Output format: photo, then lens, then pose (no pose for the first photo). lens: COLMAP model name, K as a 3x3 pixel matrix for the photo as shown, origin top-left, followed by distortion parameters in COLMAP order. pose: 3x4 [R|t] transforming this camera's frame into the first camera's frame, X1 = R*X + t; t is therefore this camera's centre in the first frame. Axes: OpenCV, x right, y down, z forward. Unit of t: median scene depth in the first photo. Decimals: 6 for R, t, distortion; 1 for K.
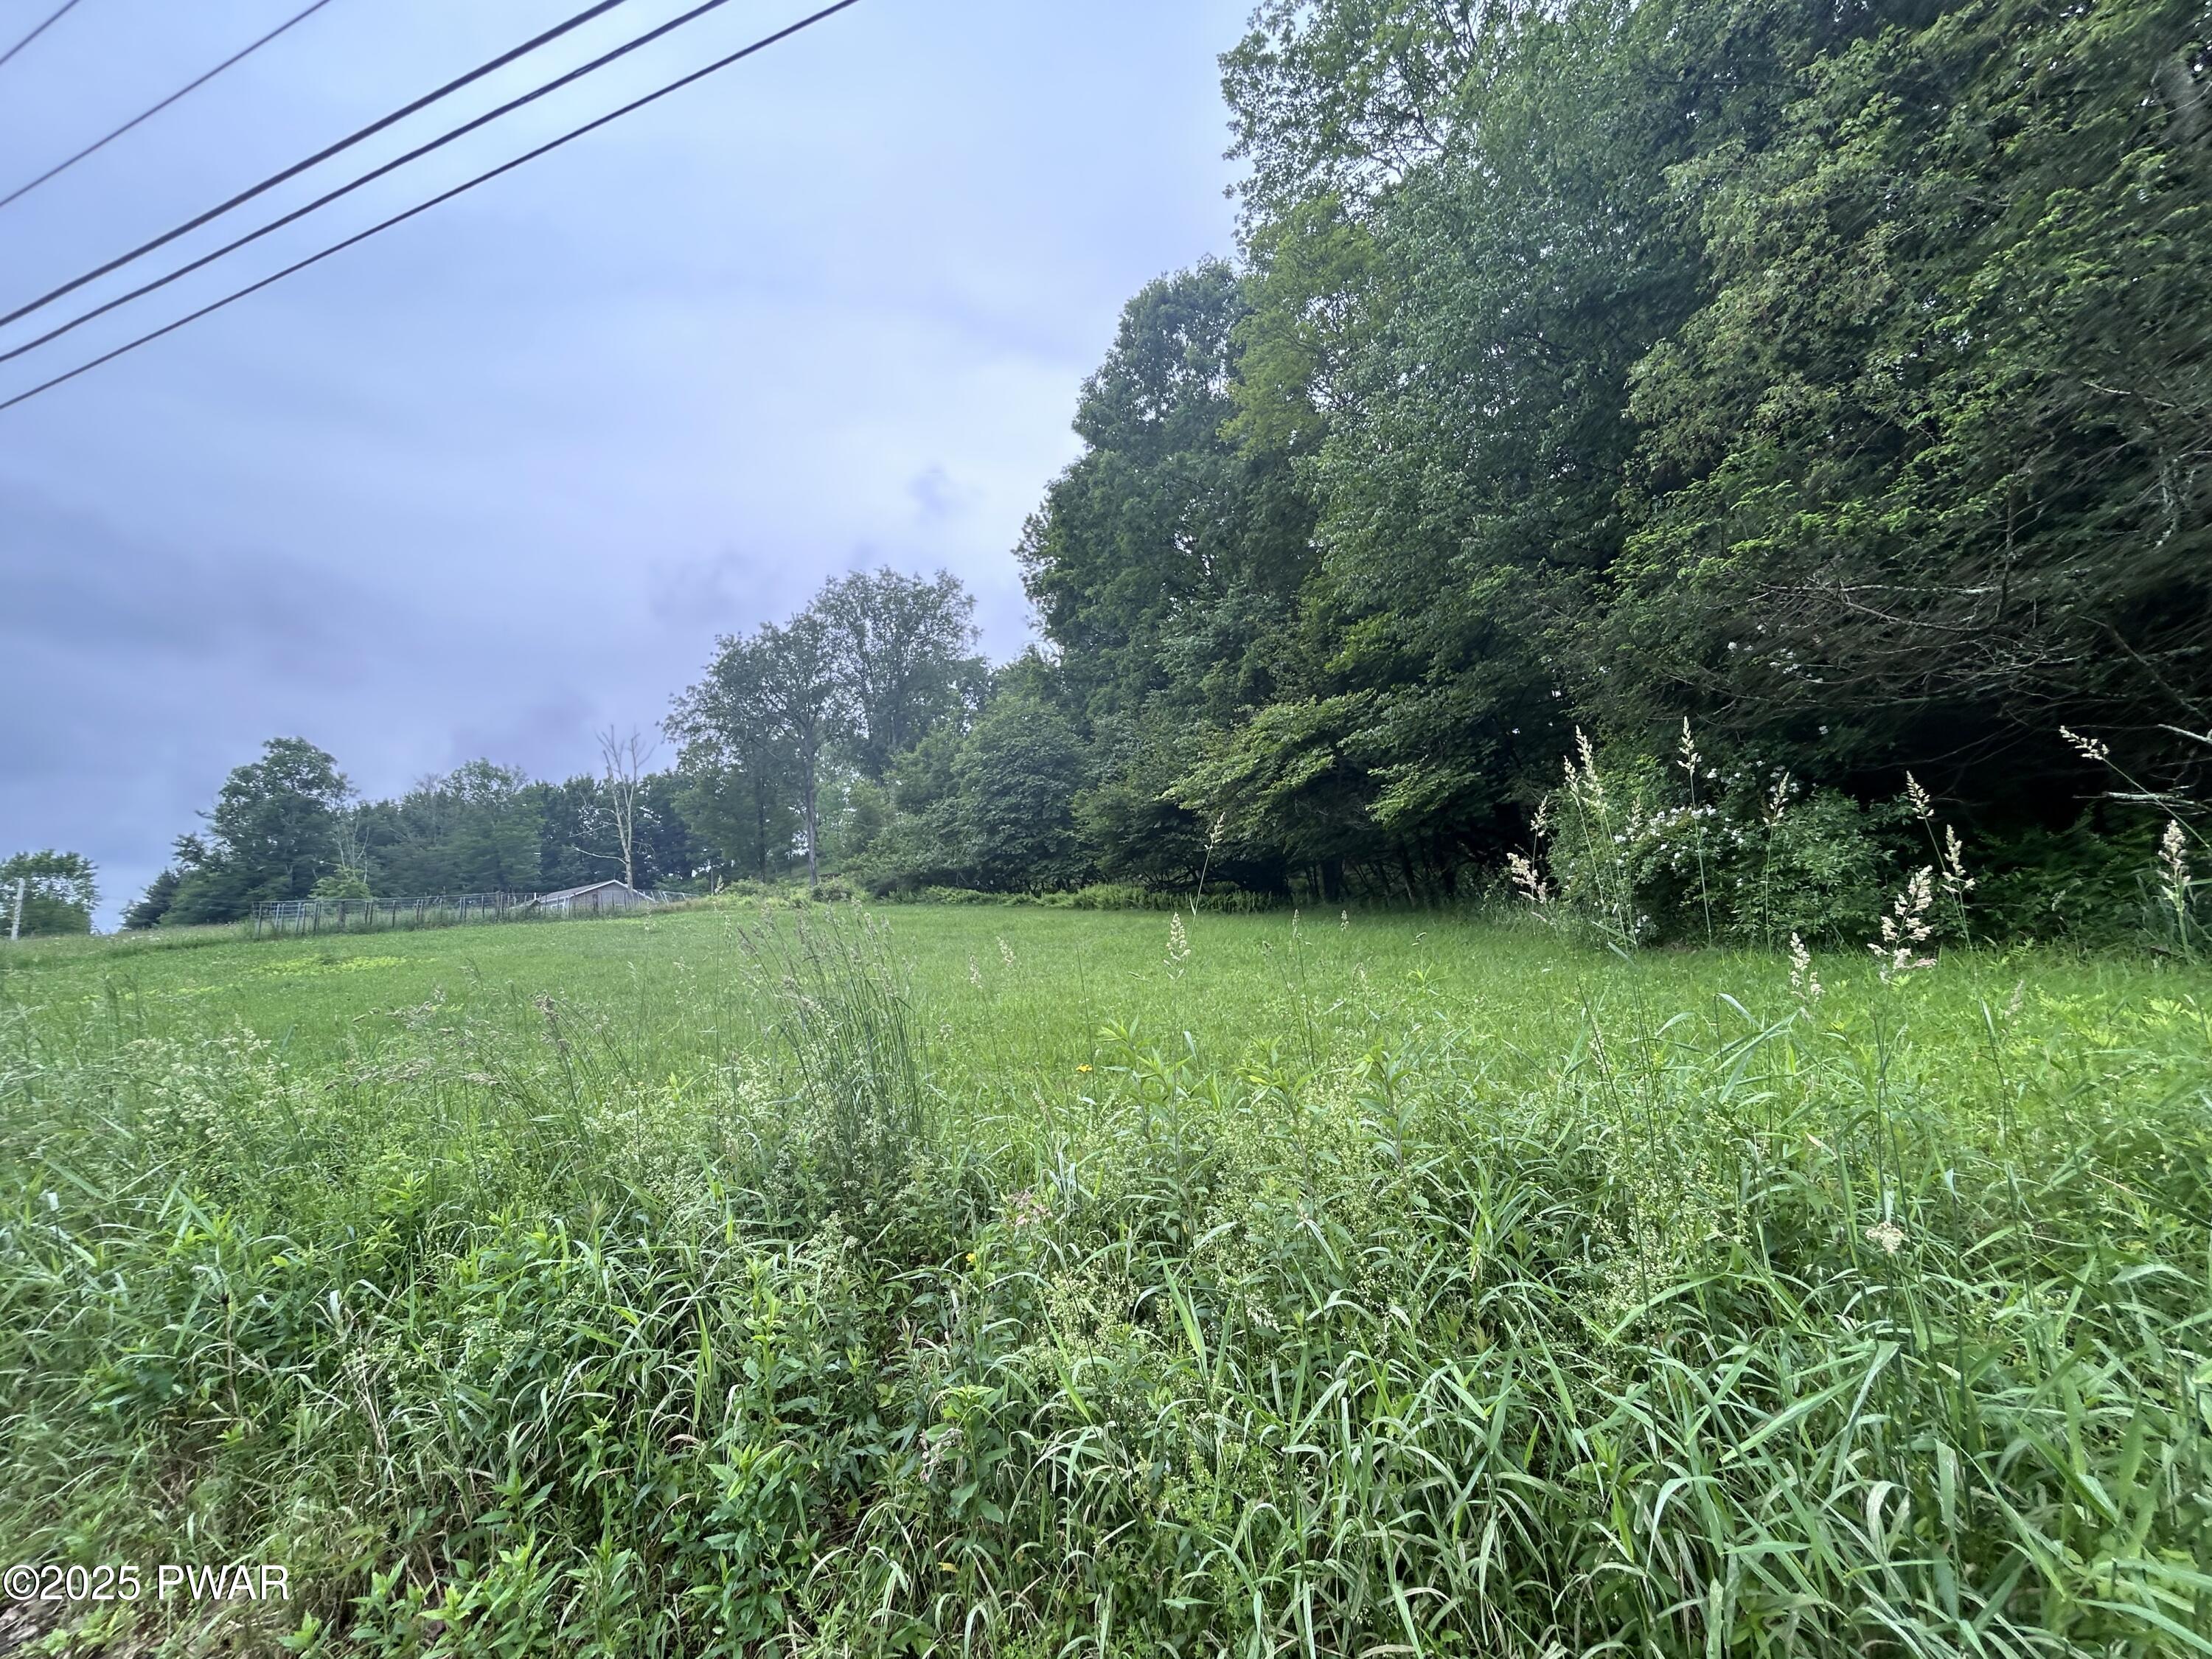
lens RADIAL K [[892.7, 0, 1108.8], [0, 892.7, 833.6], [0, 0, 1]] dist [-0.001173, 0.000765]
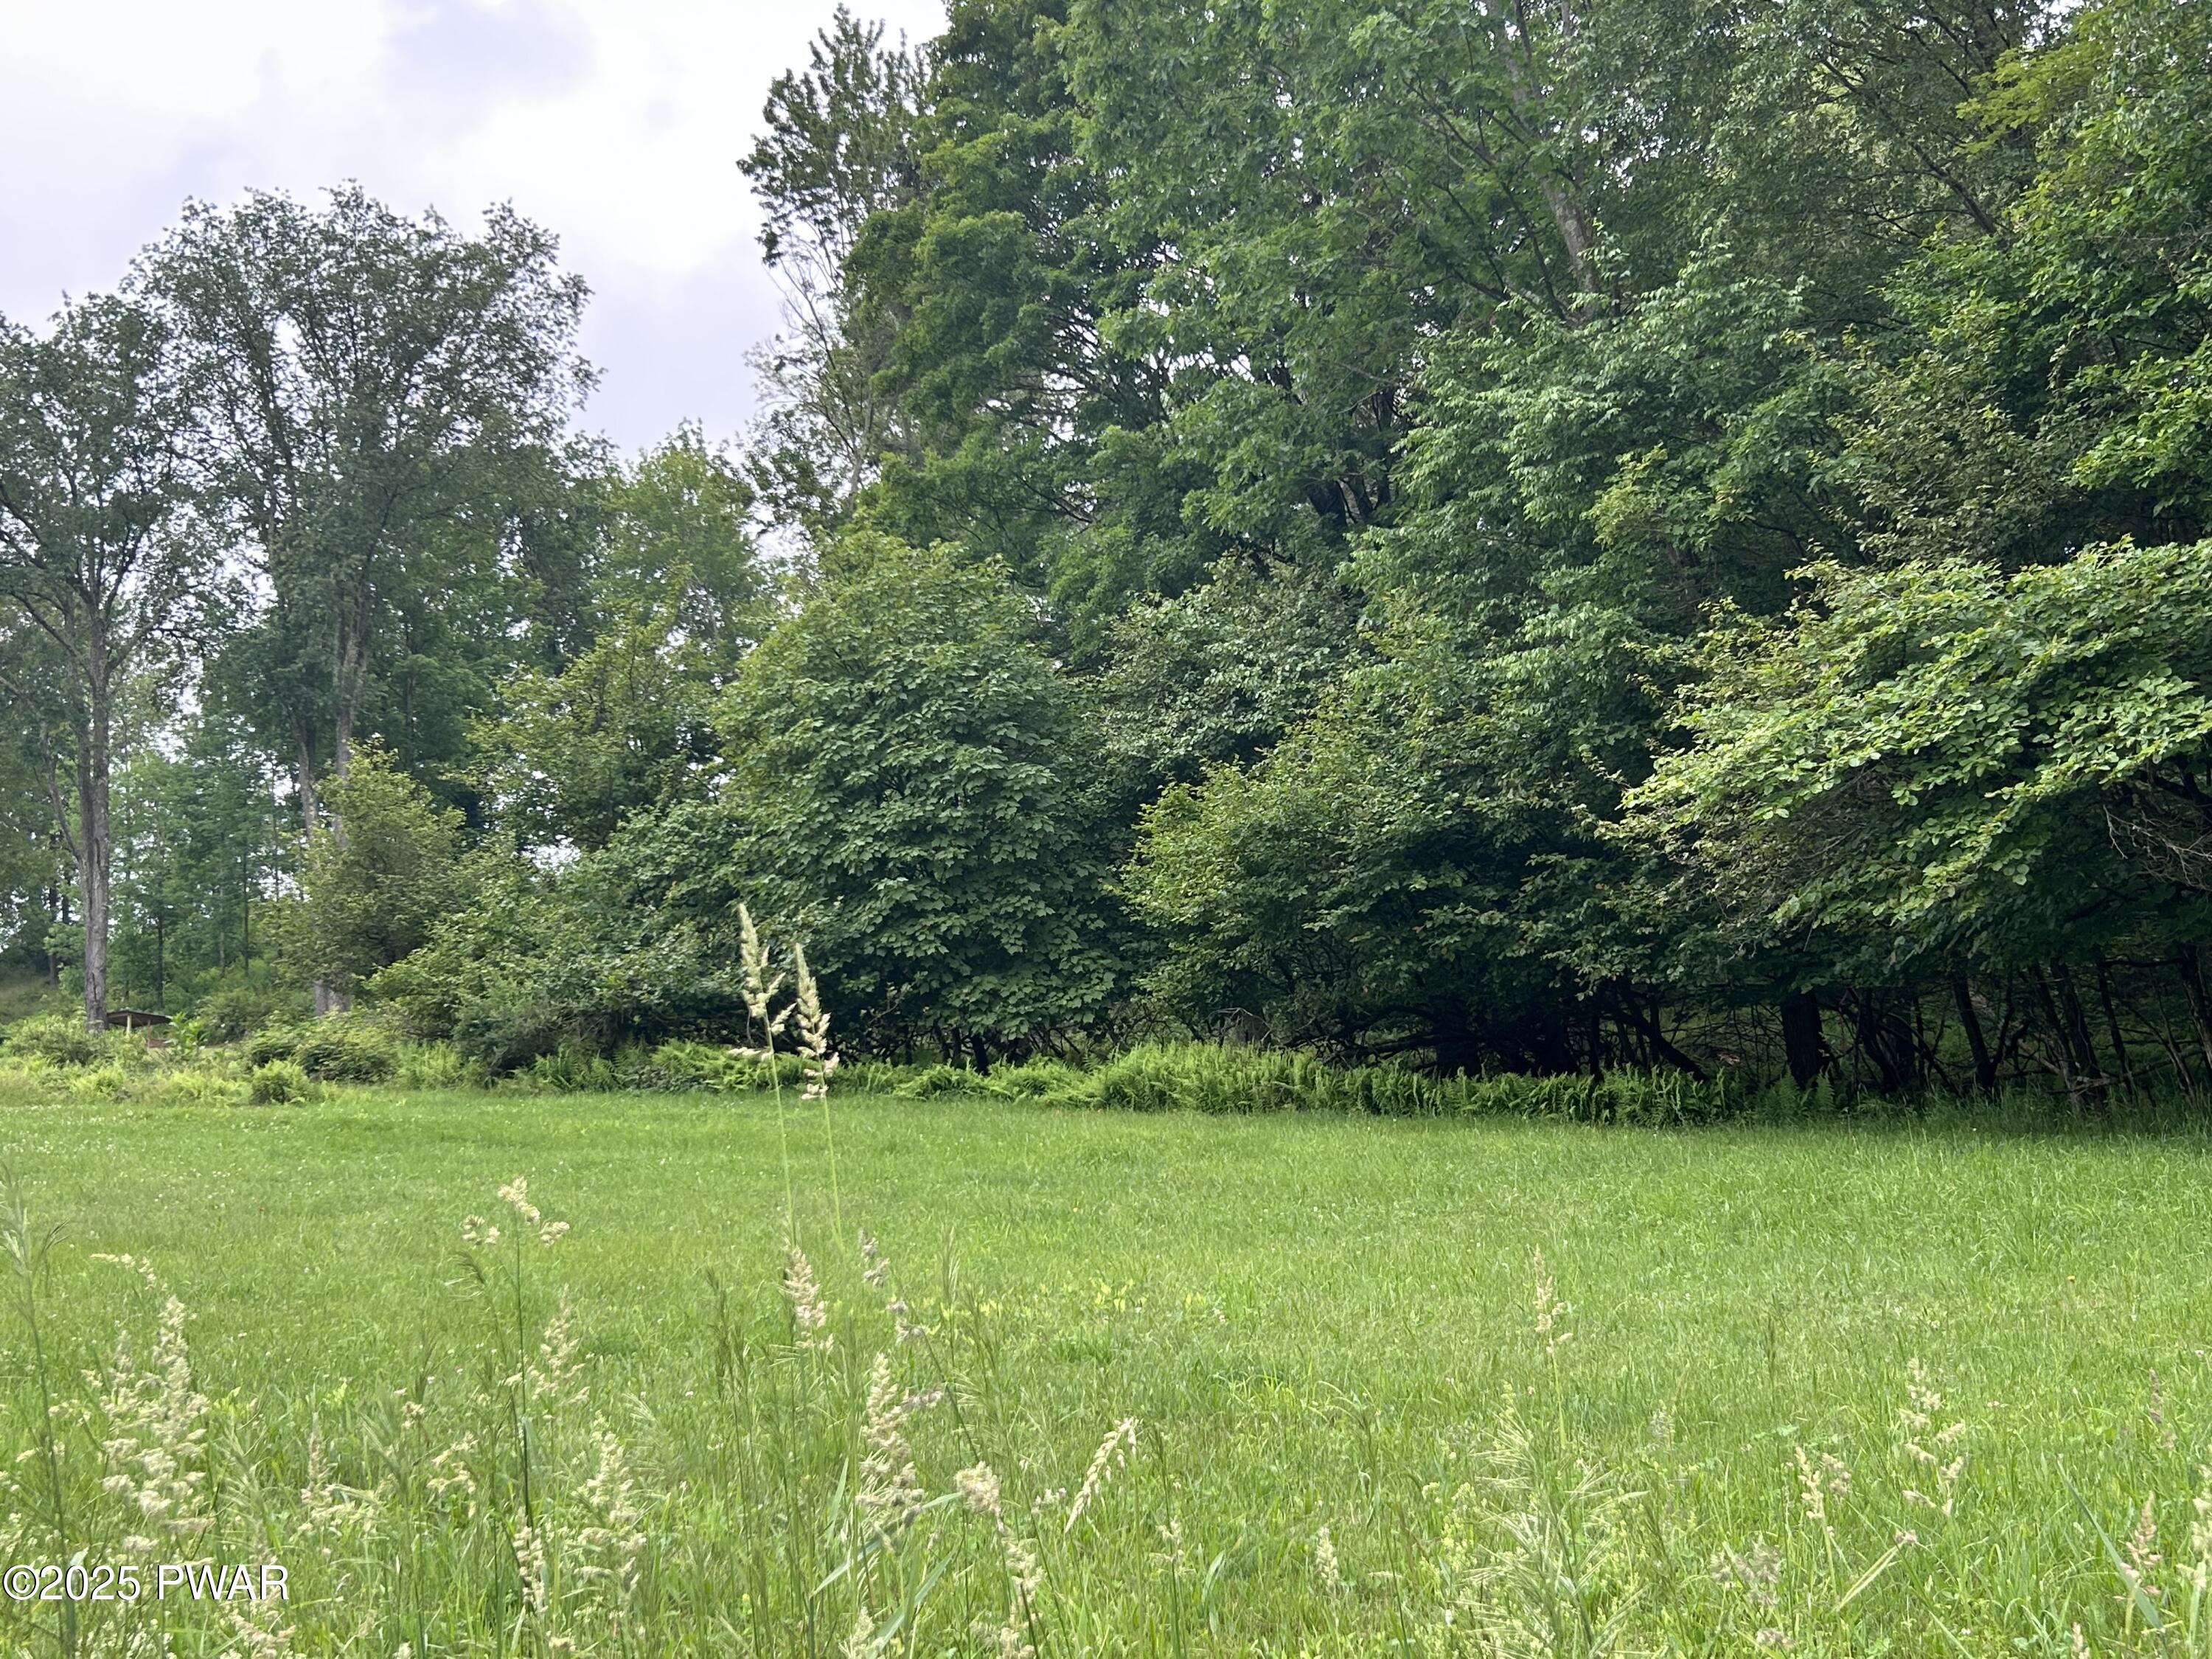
lens RADIAL K [[2255.7, 0, 1110.9], [0, 2255.7, 818.0], [0, 0, 1]] dist [0.188067, -0.500124]
pose [[0.989259, 0.030244, 0.143010, -0.280507], [-0.023386, 0.998506, -0.049393, 0.016903], [-0.144290, 0.045518, 0.988488, 0.103300]]
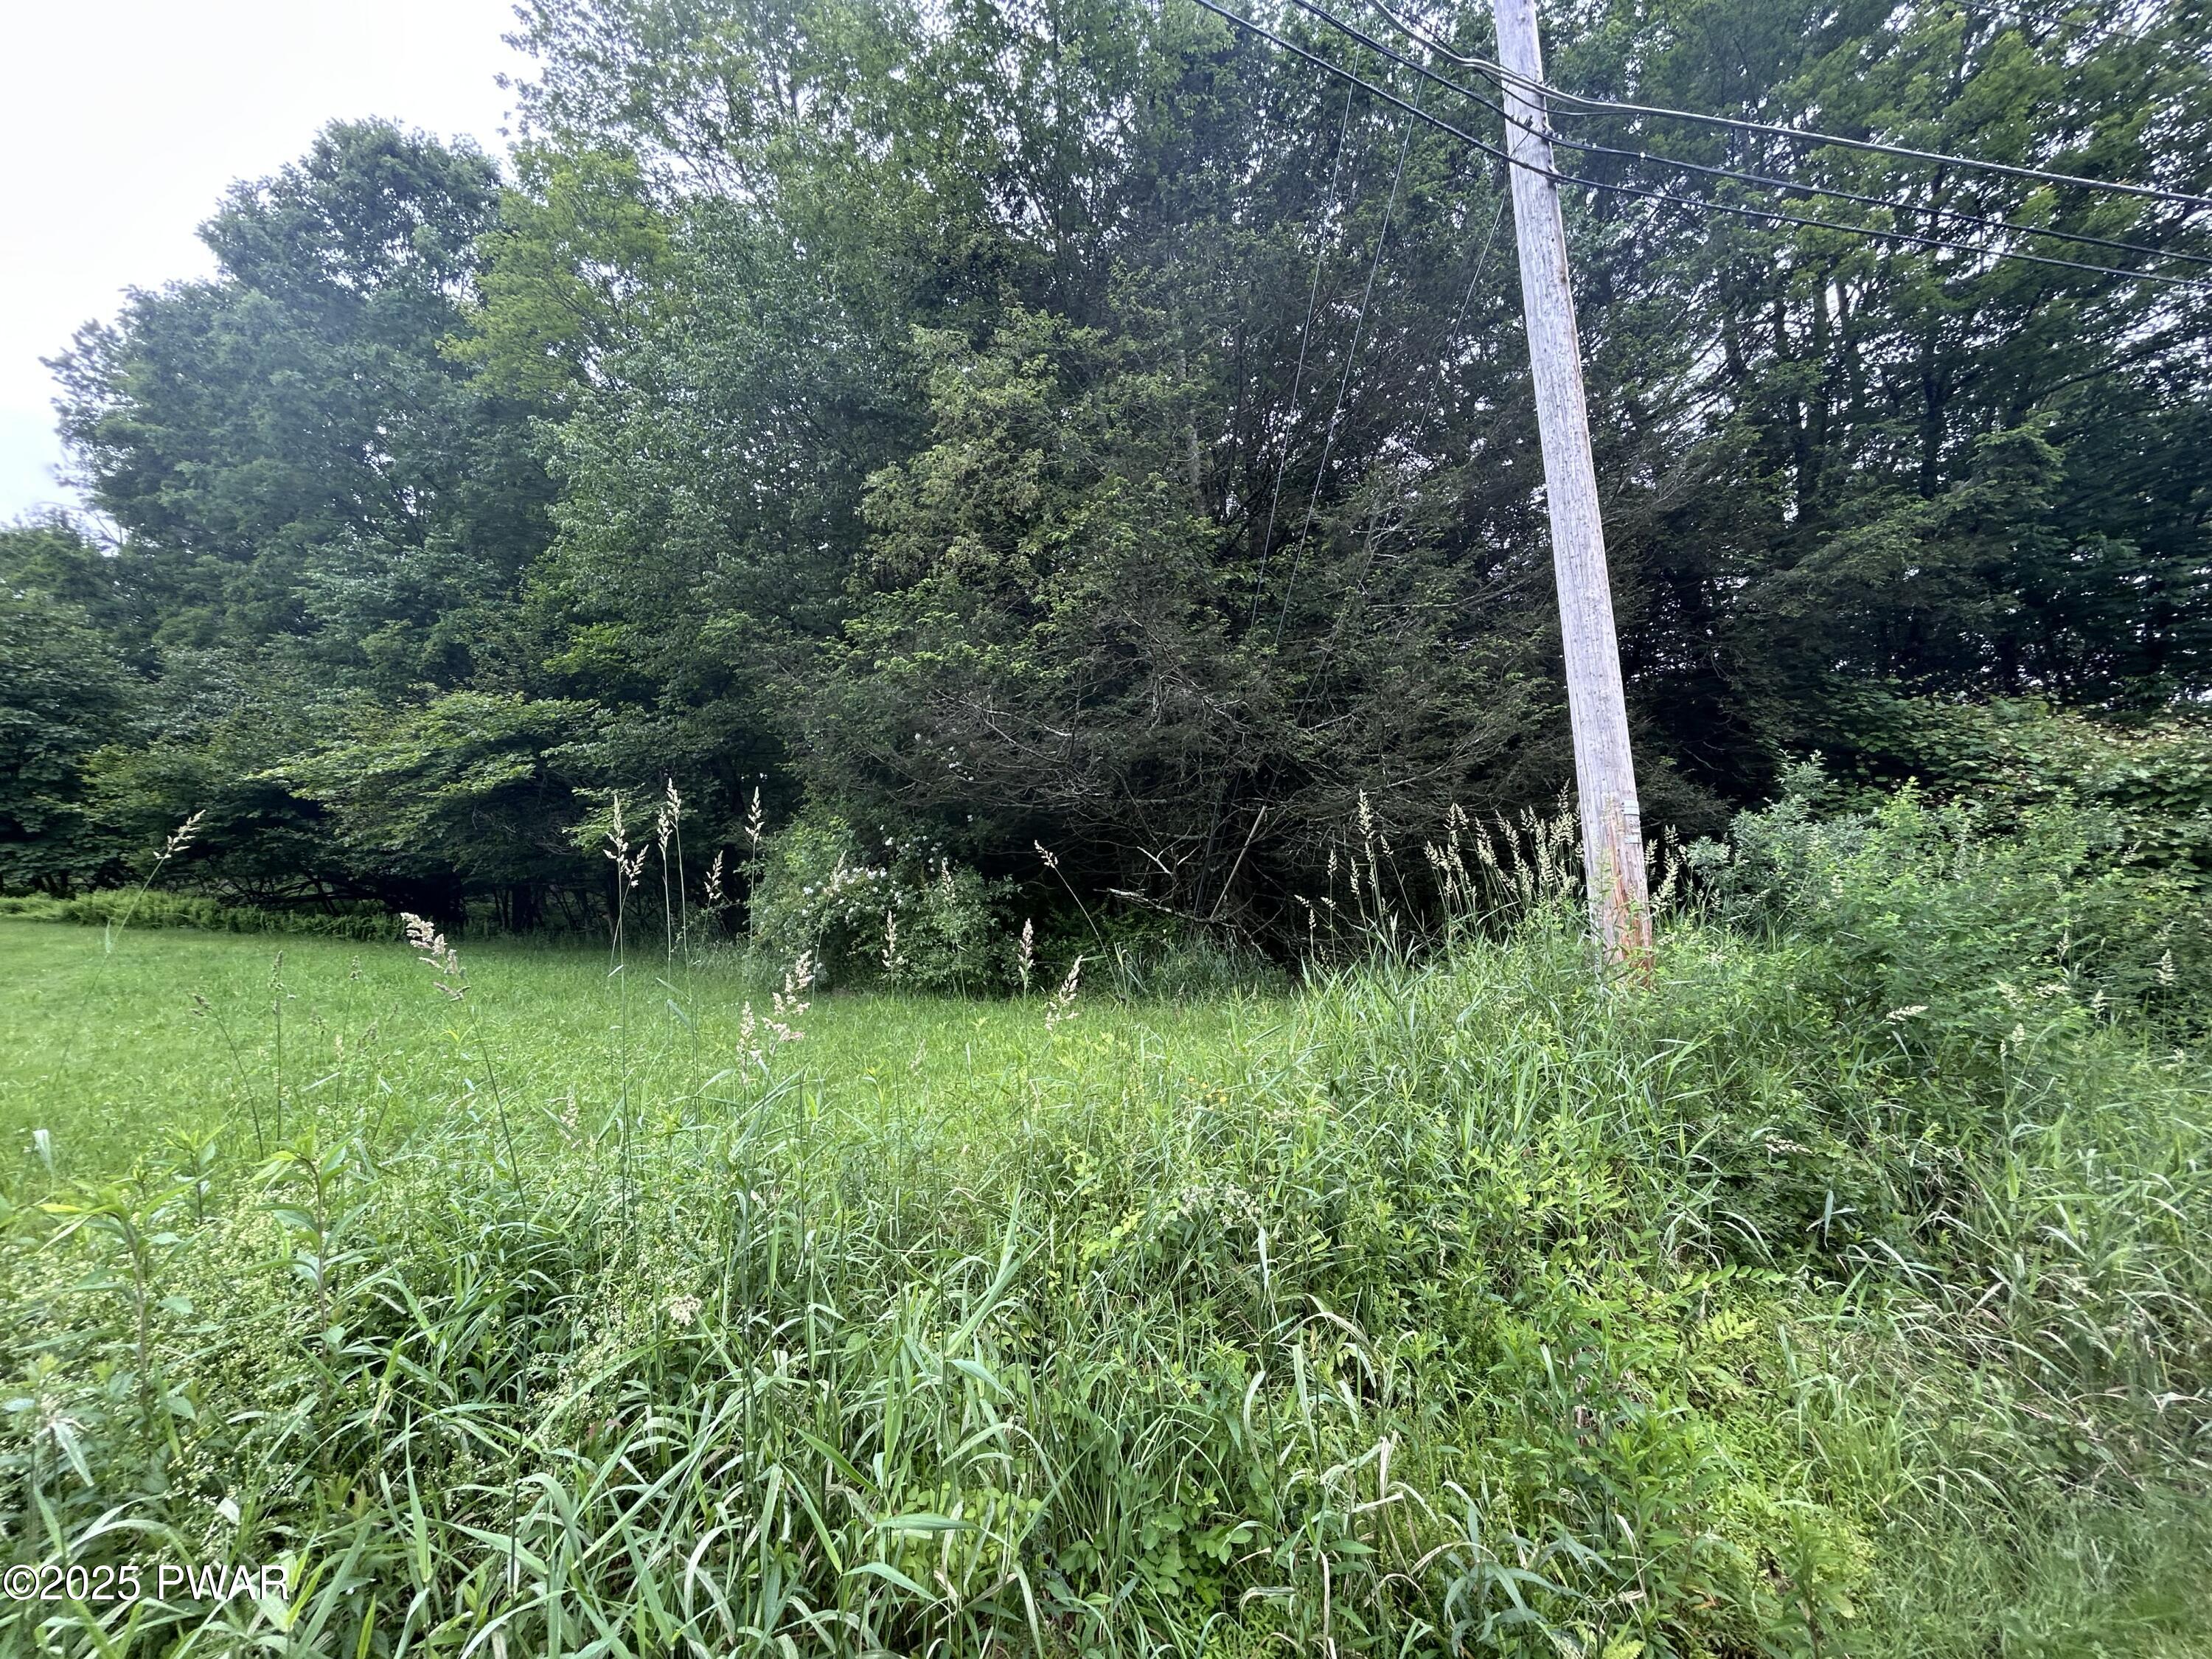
lens RADIAL K [[892.7, 0, 1108.8], [0, 892.7, 833.6], [0, 0, 1]] dist [-0.001173, 0.000765]
pose [[0.688083, 0.132580, 0.713418, 0.022008], [-0.101649, 0.991084, -0.086142, -0.003126], [-0.718477, -0.013245, 0.695424, -0.003655]]
